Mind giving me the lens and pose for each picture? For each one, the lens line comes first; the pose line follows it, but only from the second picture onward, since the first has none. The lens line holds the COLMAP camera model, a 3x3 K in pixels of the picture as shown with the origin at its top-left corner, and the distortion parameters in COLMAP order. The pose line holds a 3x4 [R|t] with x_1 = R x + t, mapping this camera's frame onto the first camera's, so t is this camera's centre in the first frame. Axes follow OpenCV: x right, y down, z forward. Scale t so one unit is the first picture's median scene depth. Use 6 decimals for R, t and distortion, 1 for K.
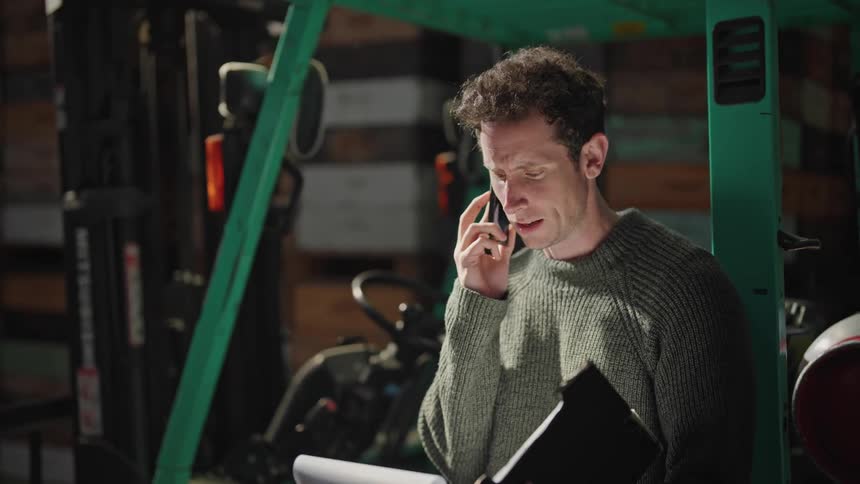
lens RADIAL K [[1205.6, 0, 430.0], [0, 1205.6, 242.0], [0, 0, 1]] dist [-0.171772, 1.173822]
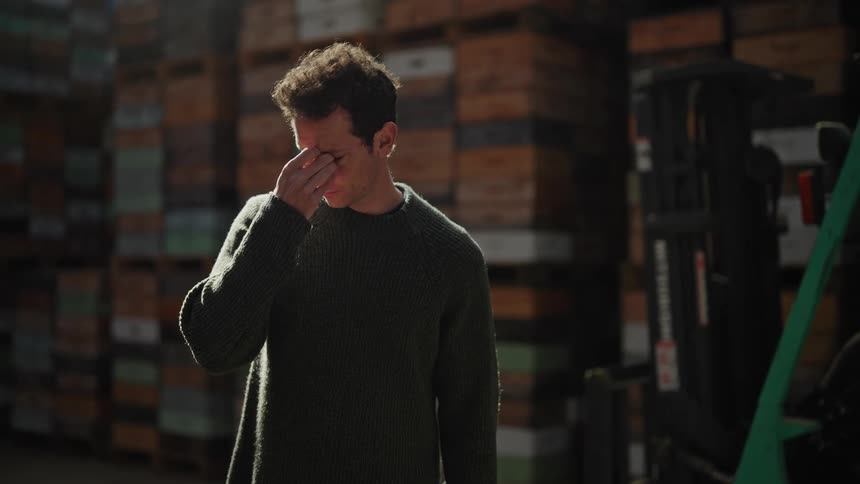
lens RADIAL K [[1205.6, 0, 430.0], [0, 1205.6, 242.0], [0, 0, 1]] dist [-0.171772, 1.173822]
pose [[0.989566, -0.003710, -0.144034, -0.355410], [-0.001561, 0.999334, -0.036462, 0.041580], [0.144074, 0.036307, 0.988901, -0.420757]]
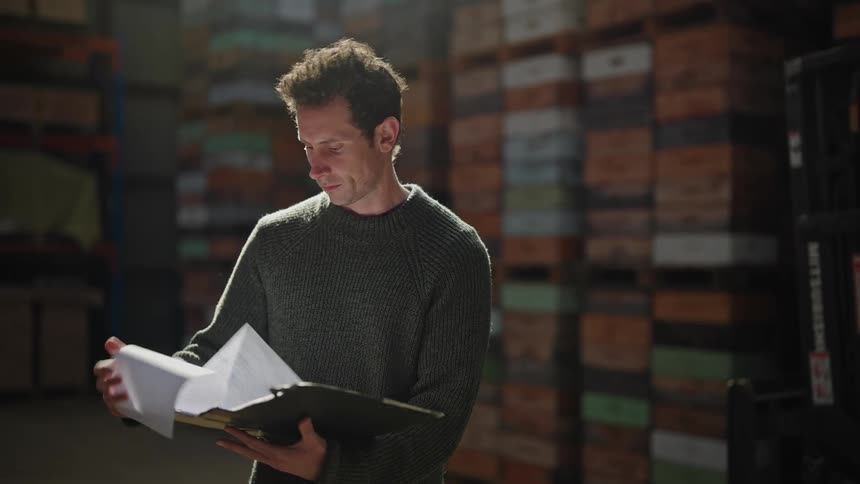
lens RADIAL K [[1205.6, 0, 430.0], [0, 1205.6, 242.0], [0, 0, 1]] dist [-0.171772, 1.173822]
pose [[0.923271, -0.006194, -0.384099, -0.176004], [-0.009217, 0.999225, -0.038269, 0.041670], [0.384039, 0.038872, 0.922498, -0.349375]]
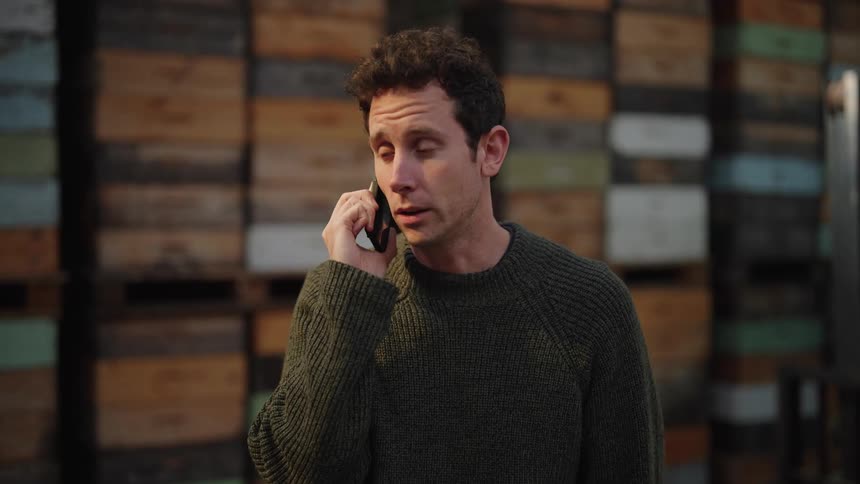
lens RADIAL K [[1172.4, 0, 445.2], [0, 1172.4, 244.4], [0, 0, 1]] dist [-0.154269, 0.957735]
pose [[0.483578, -0.040141, 0.874381, -1.703525], [0.017515, 0.999192, 0.036184, -0.079664], [-0.875126, -0.002183, 0.483890, 0.905495]]
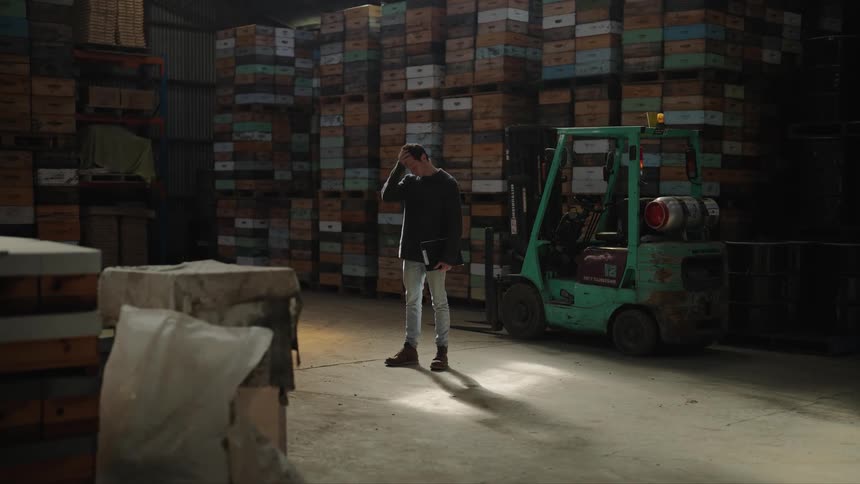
lens RADIAL K [[1200.0, 0, 425.7], [0, 1200.0, 242.5], [0, 0, 1]] dist [-0.141461, 0.969087]
pose [[0.959411, 0.014011, -0.281663, 0.592356], [-0.010295, 0.999839, 0.014669, 0.132857], [0.281823, -0.011174, 0.959401, -3.060699]]
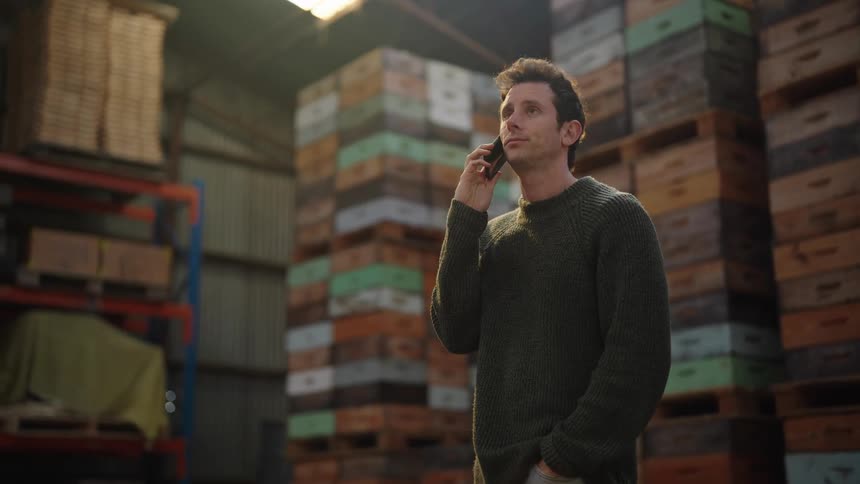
lens RADIAL K [[1172.4, 0, 445.2], [0, 1172.4, 244.4], [0, 0, 1]] dist [-0.154269, 0.957735]
pose [[0.935553, -0.095654, -0.339986, -0.992879], [0.003421, 0.965036, -0.262097, 0.224120], [0.353169, 0.244043, 0.903169, 0.334975]]
